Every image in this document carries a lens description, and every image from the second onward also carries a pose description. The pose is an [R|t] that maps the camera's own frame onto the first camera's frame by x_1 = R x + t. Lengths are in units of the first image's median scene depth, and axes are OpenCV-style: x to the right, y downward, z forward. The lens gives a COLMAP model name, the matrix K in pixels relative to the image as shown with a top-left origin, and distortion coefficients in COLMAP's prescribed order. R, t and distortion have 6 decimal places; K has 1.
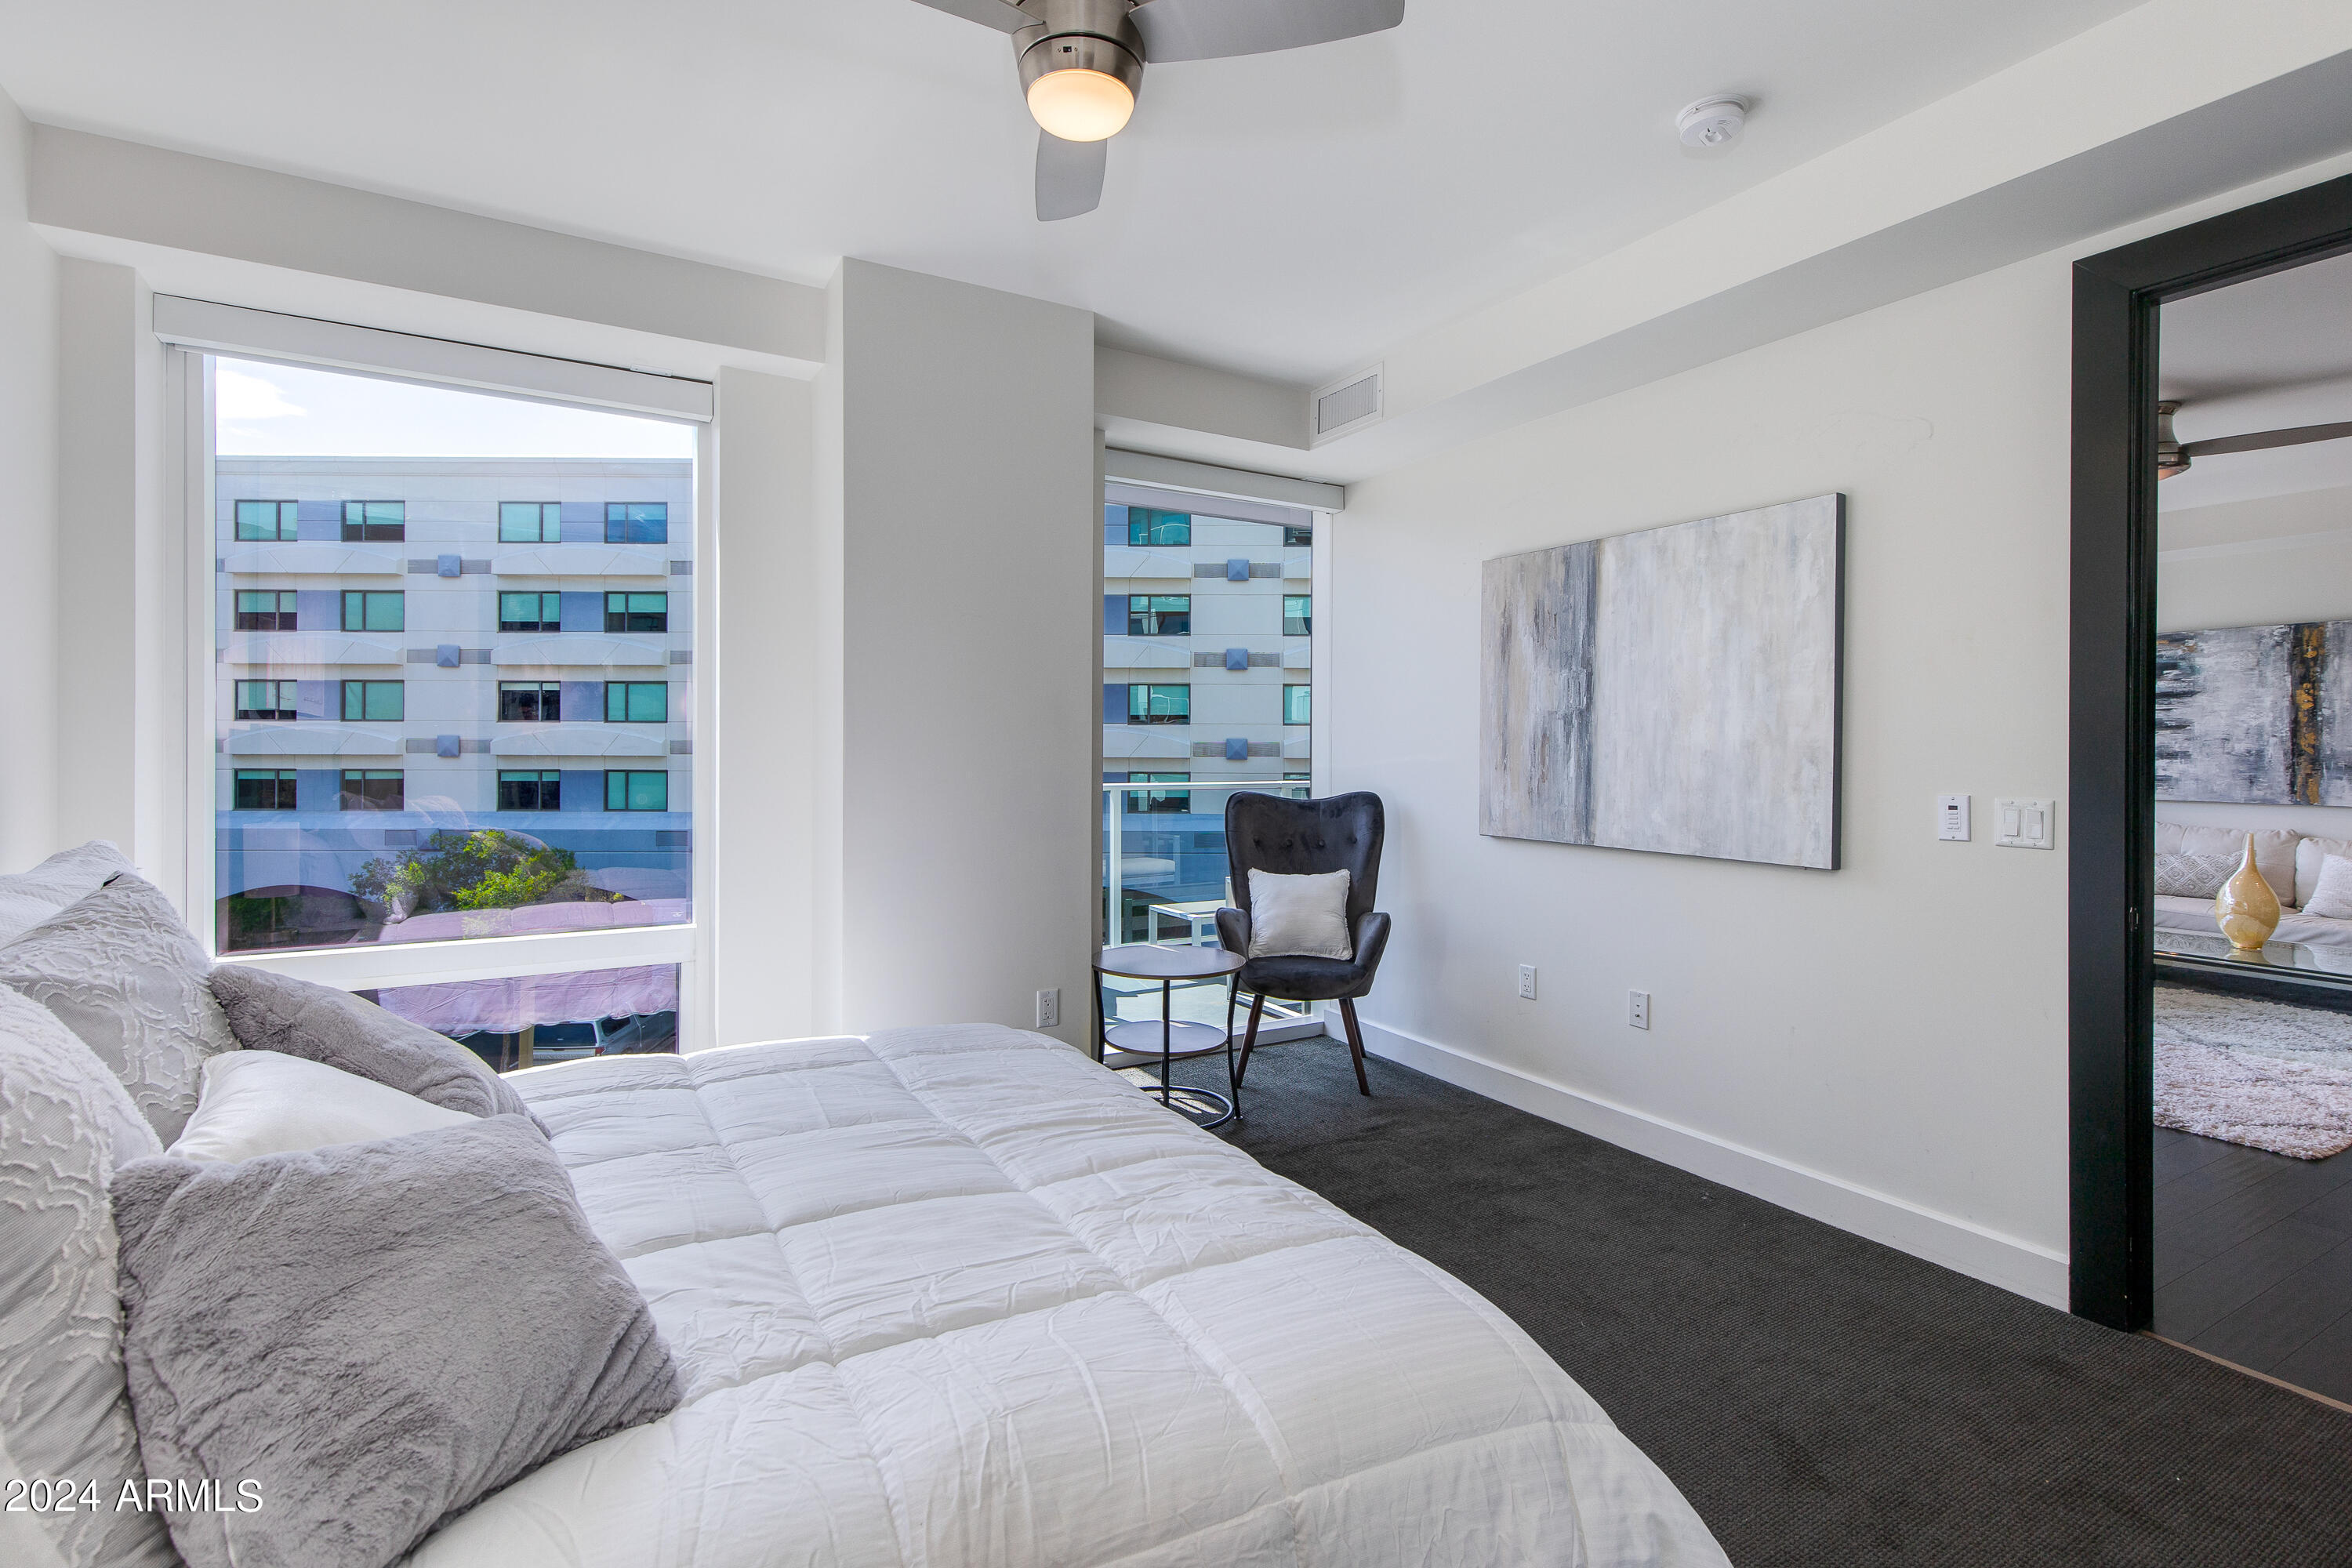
lens RADIAL K [[1060.8, 0, 1197.2], [0, 1060.8, 748.0], [0, 0, 1]] dist [0.004350, -0.003547]
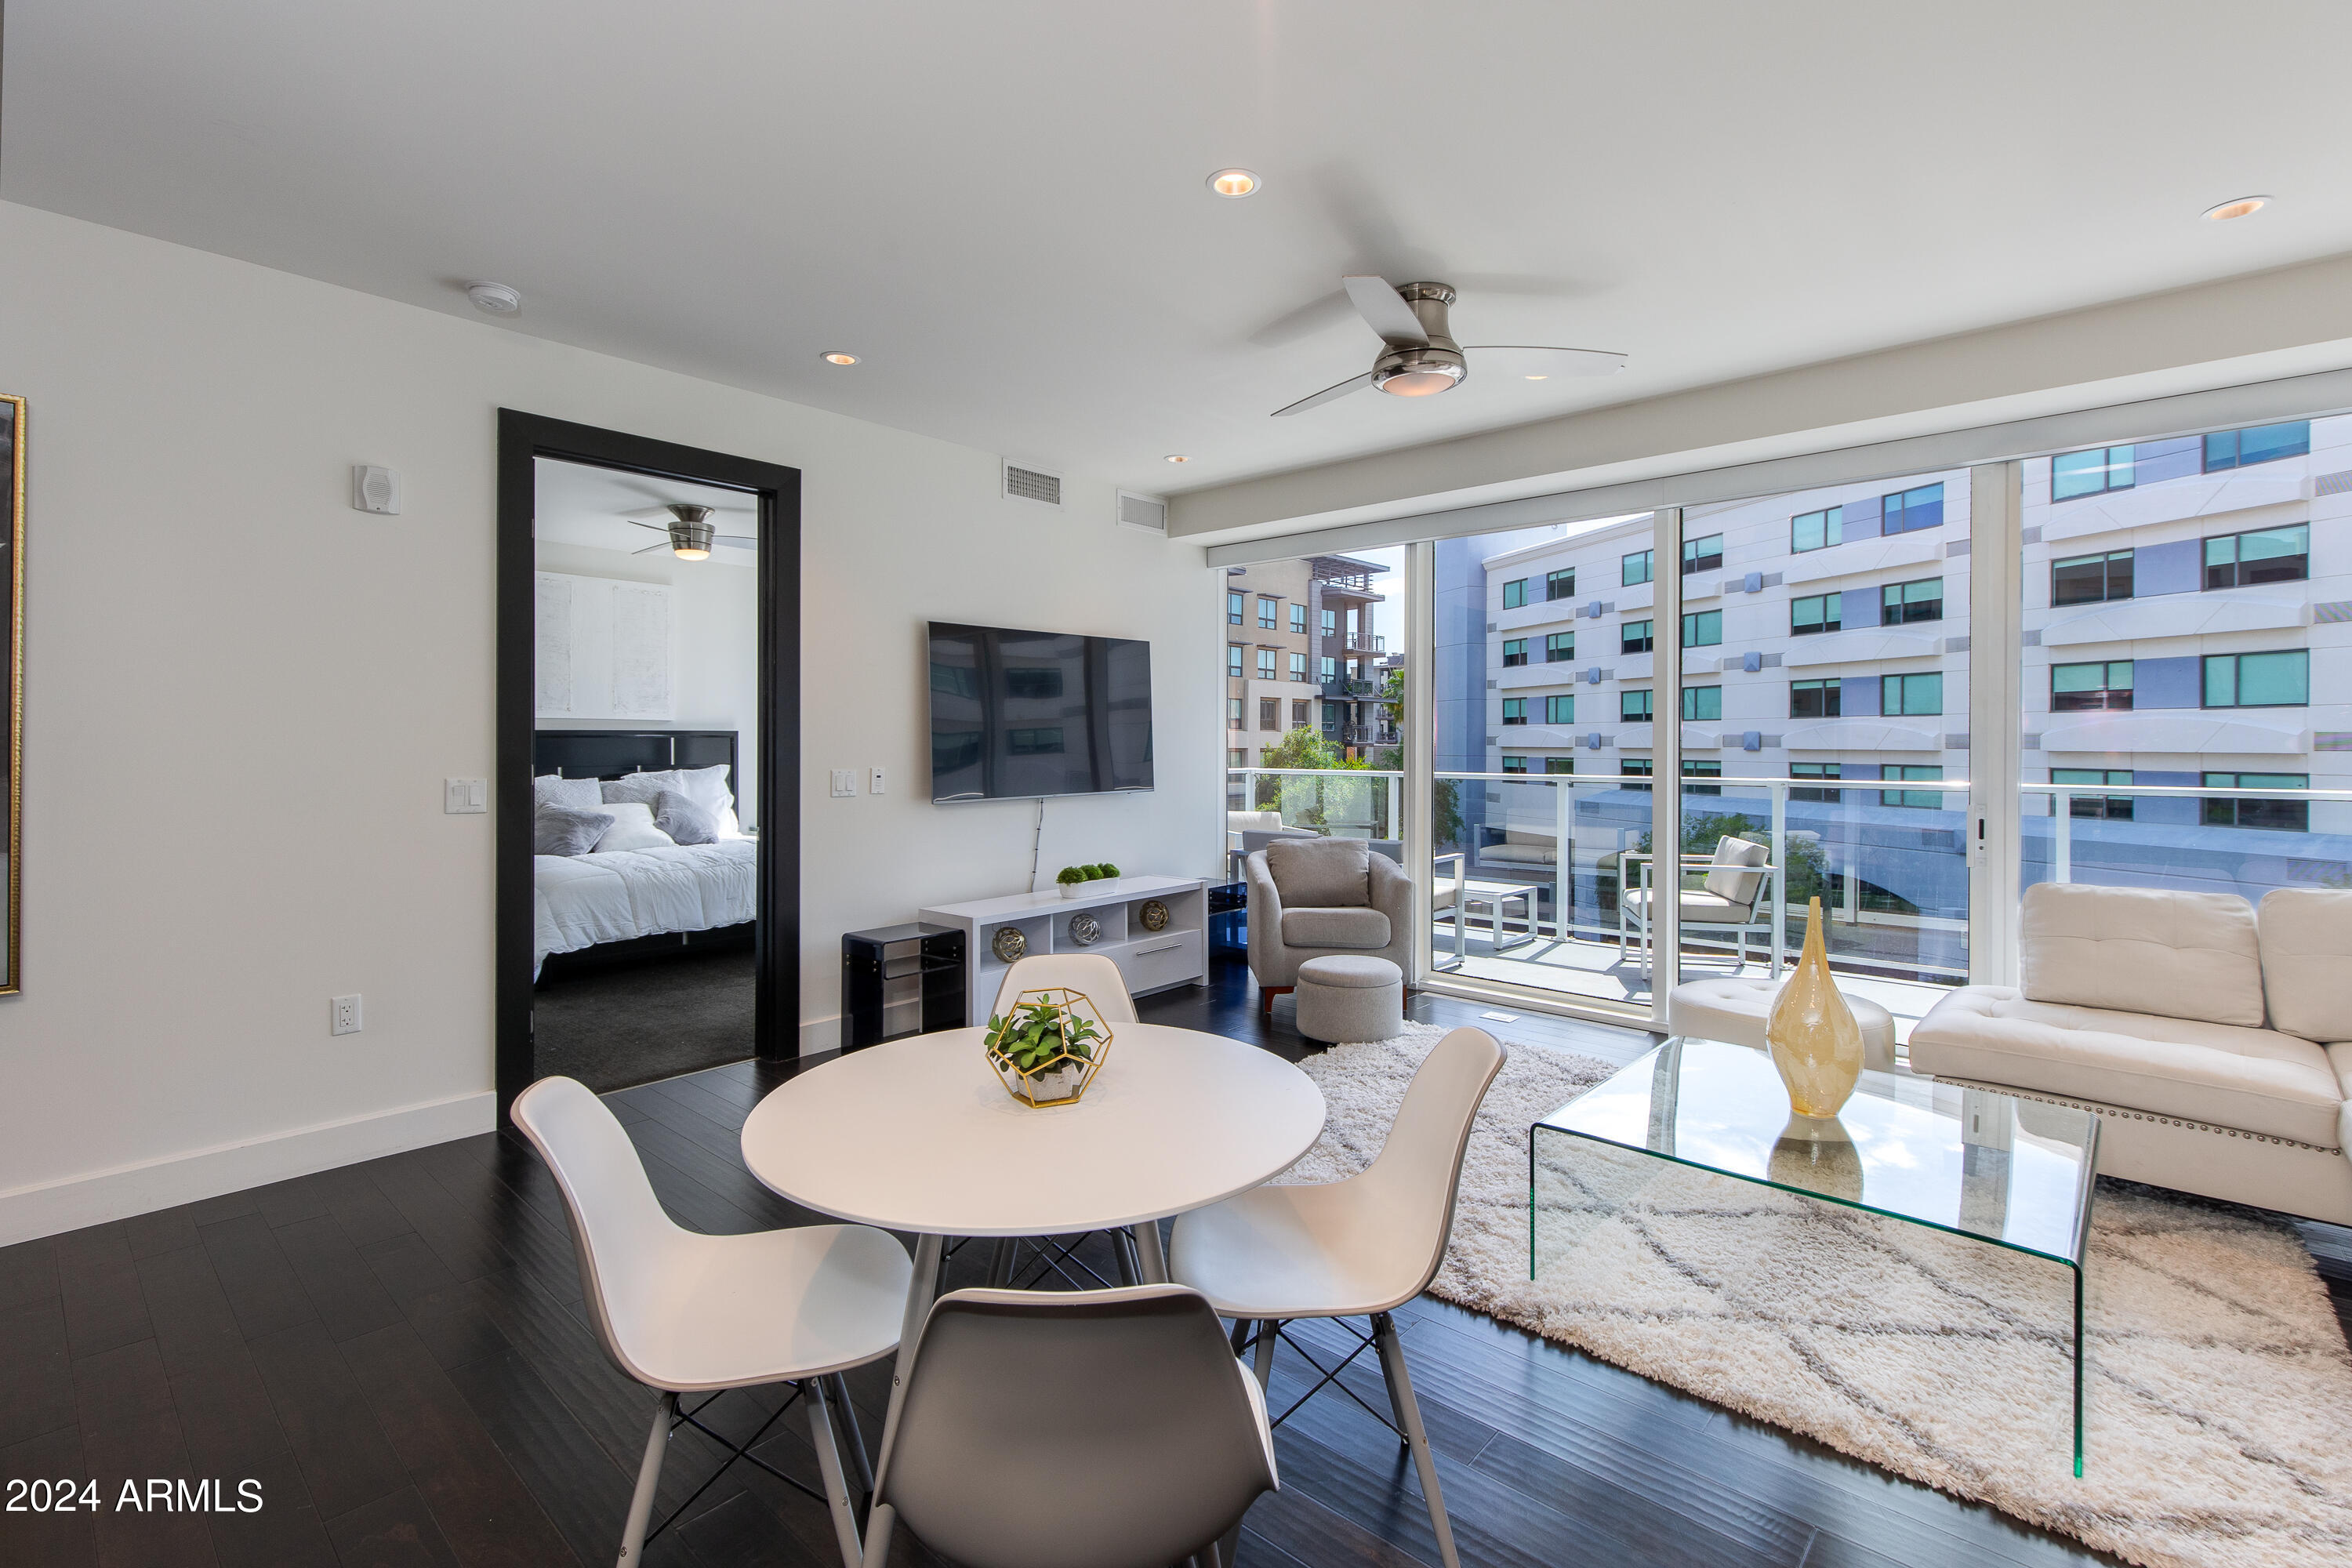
lens RADIAL K [[1060.8, 0, 1194.6], [0, 1060.8, 755.5], [0, 0, 1]] dist [0.004350, -0.003547]
pose [[0.312345, 0.010630, -0.949909, 1.022951], [0.001218, 0.999932, 0.011590, 0.001590], [0.949968, -0.004777, 0.312310, 0.381646]]
